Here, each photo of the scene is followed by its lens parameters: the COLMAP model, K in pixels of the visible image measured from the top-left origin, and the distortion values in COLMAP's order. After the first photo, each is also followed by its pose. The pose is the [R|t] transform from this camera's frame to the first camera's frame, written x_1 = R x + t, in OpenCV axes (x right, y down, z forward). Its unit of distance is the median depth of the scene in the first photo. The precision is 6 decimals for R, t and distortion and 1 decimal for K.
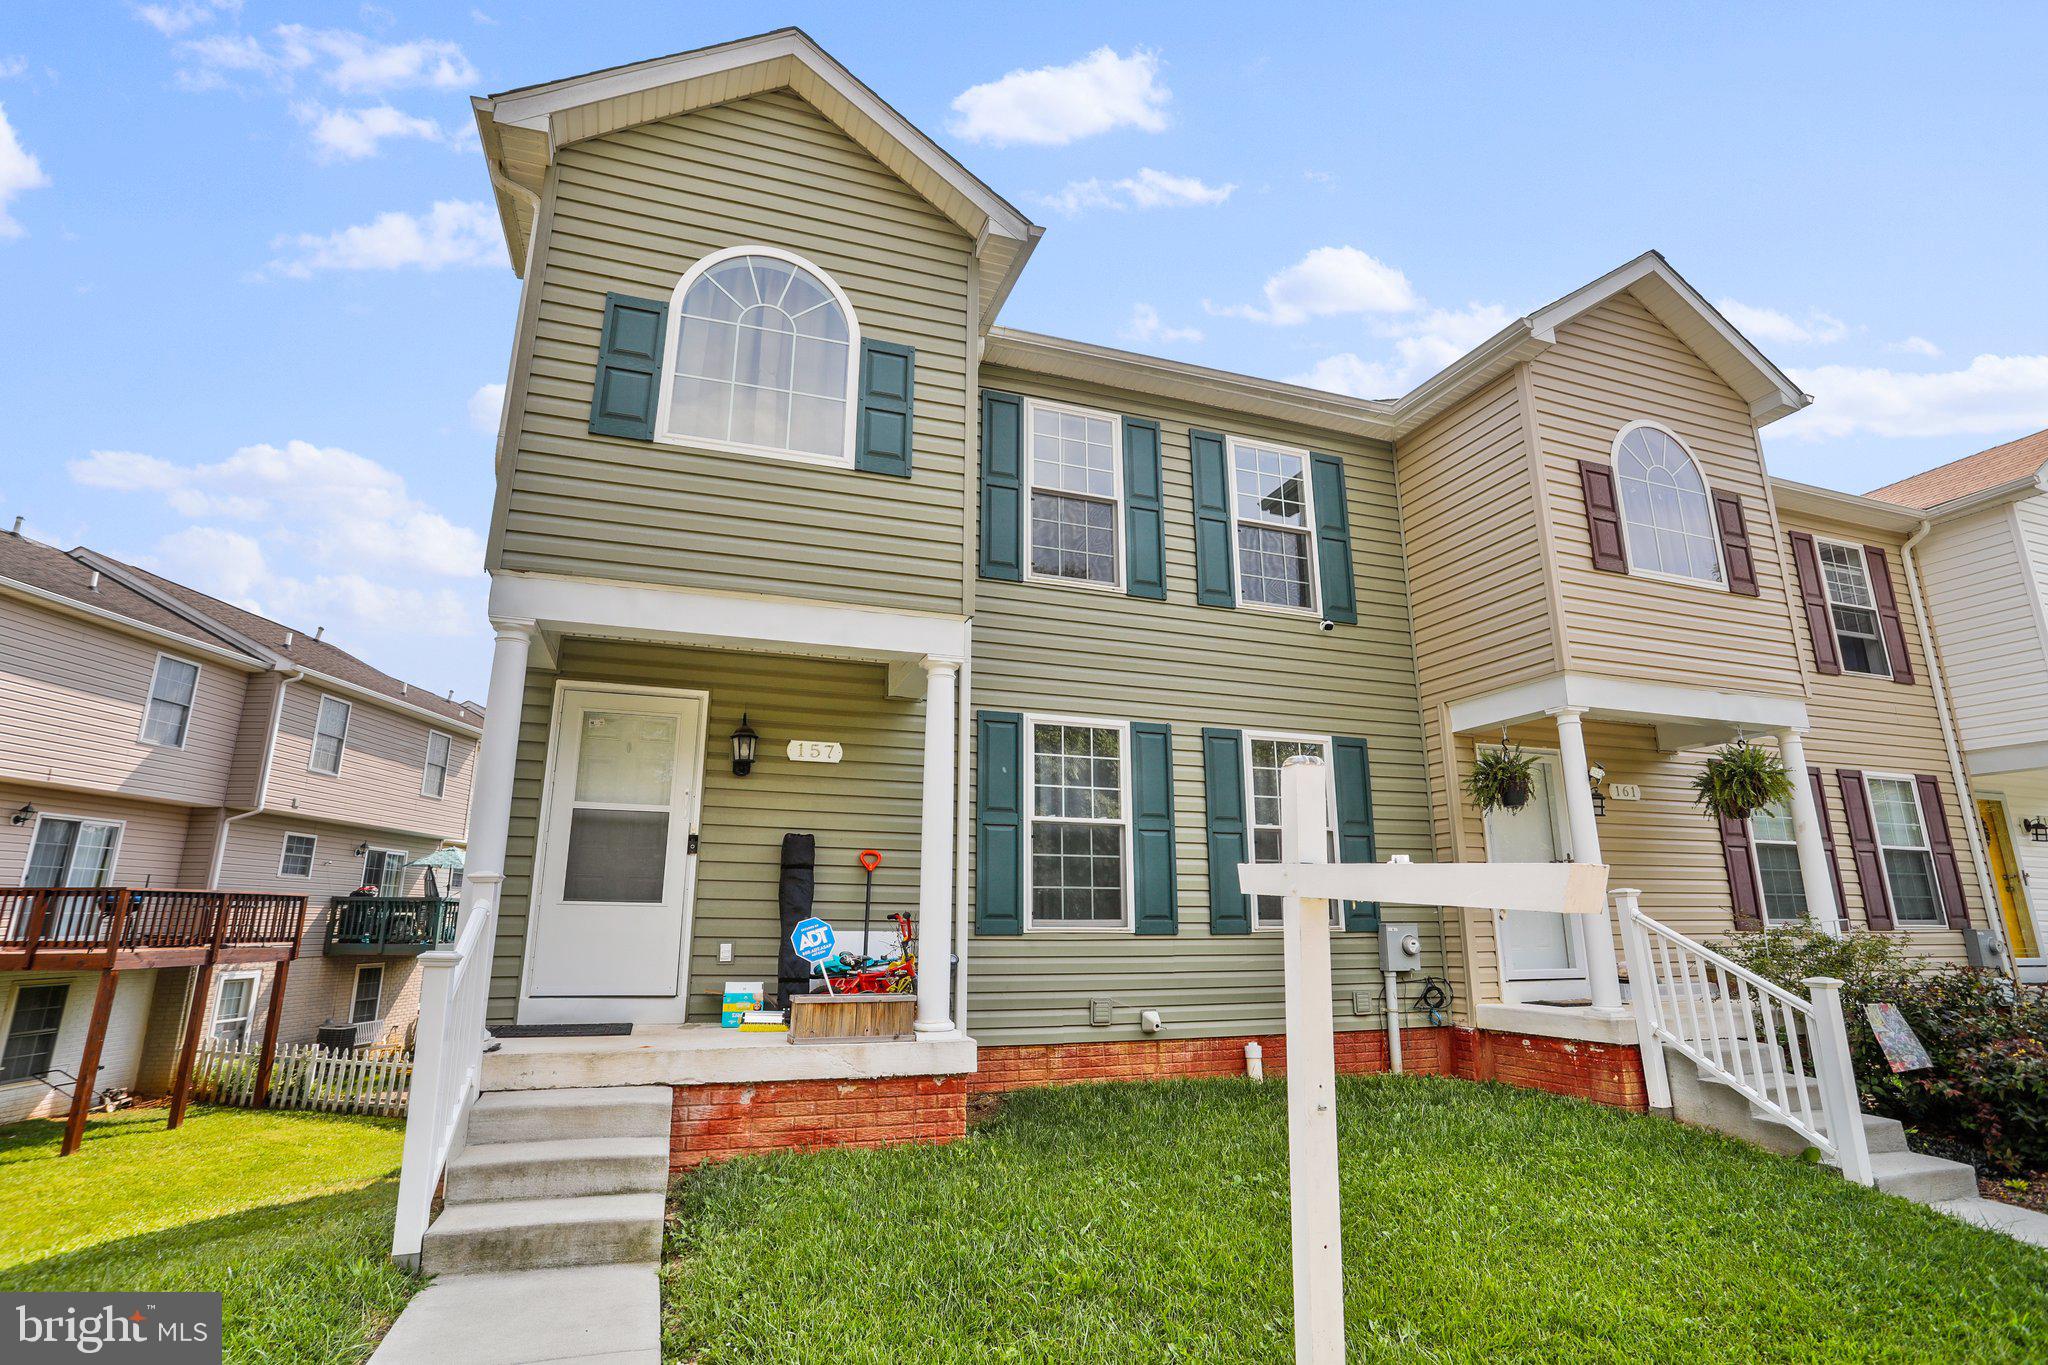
lens RADIAL K [[1026.0, 0, 1024.0], [0, 1026.0, 682.5], [0, 0, 1]] dist [-0.005154, 0.001591]
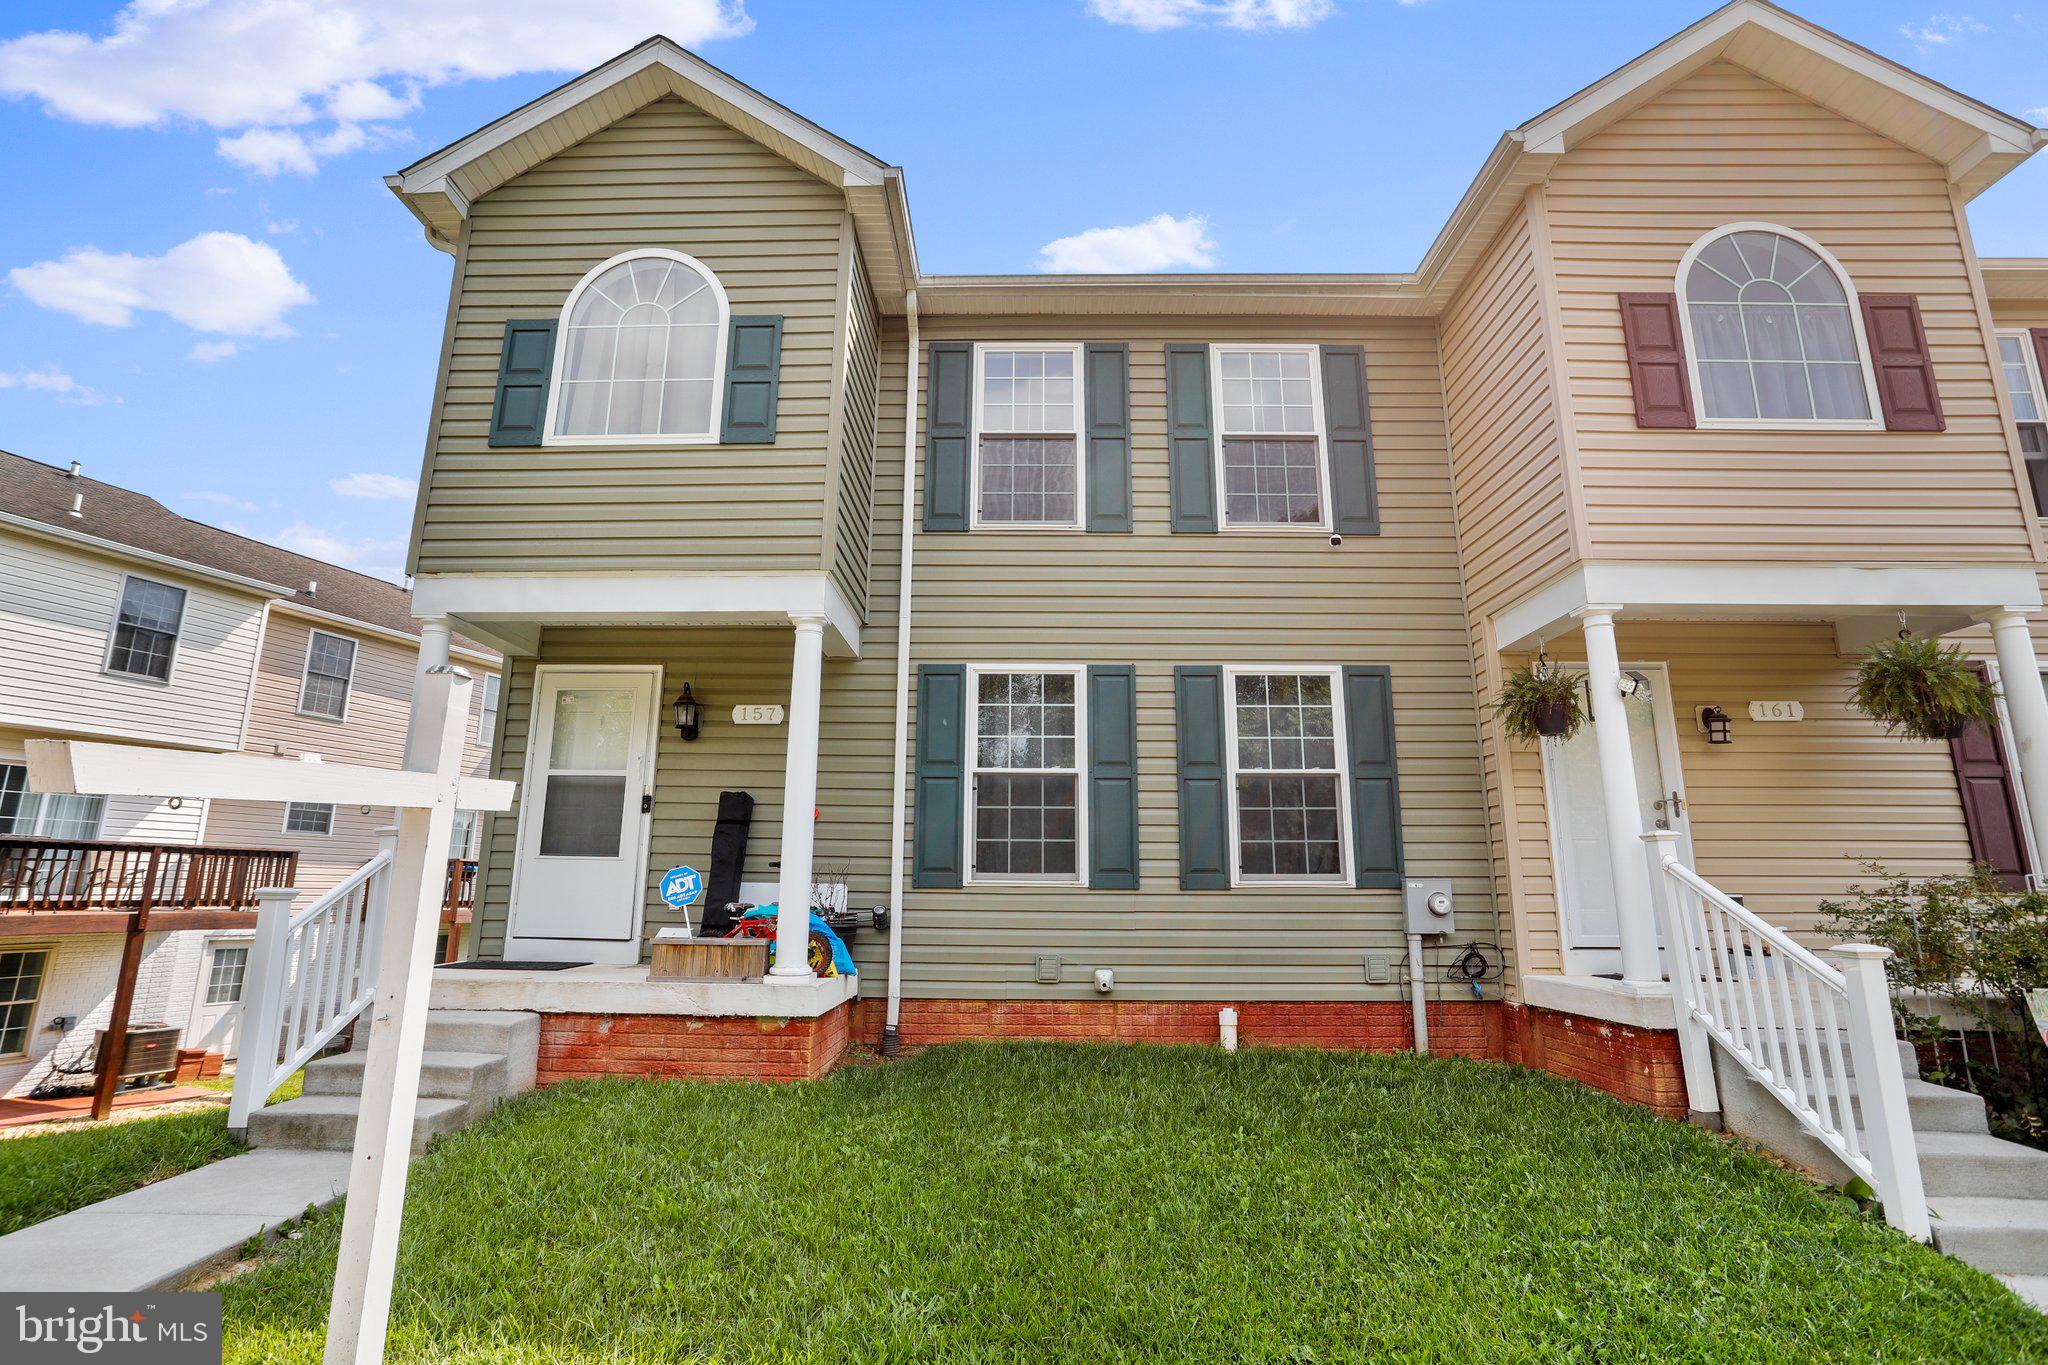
lens RADIAL K [[1026.0, 0, 1024.0], [0, 1026.0, 682.5], [0, 0, 1]] dist [-0.005154, 0.001591]
pose [[0.933311, -0.068271, -0.352519, 0.401229], [0.076611, 0.997013, 0.009745, 0.041955], [0.350801, -0.036102, 0.935754, 0.099827]]
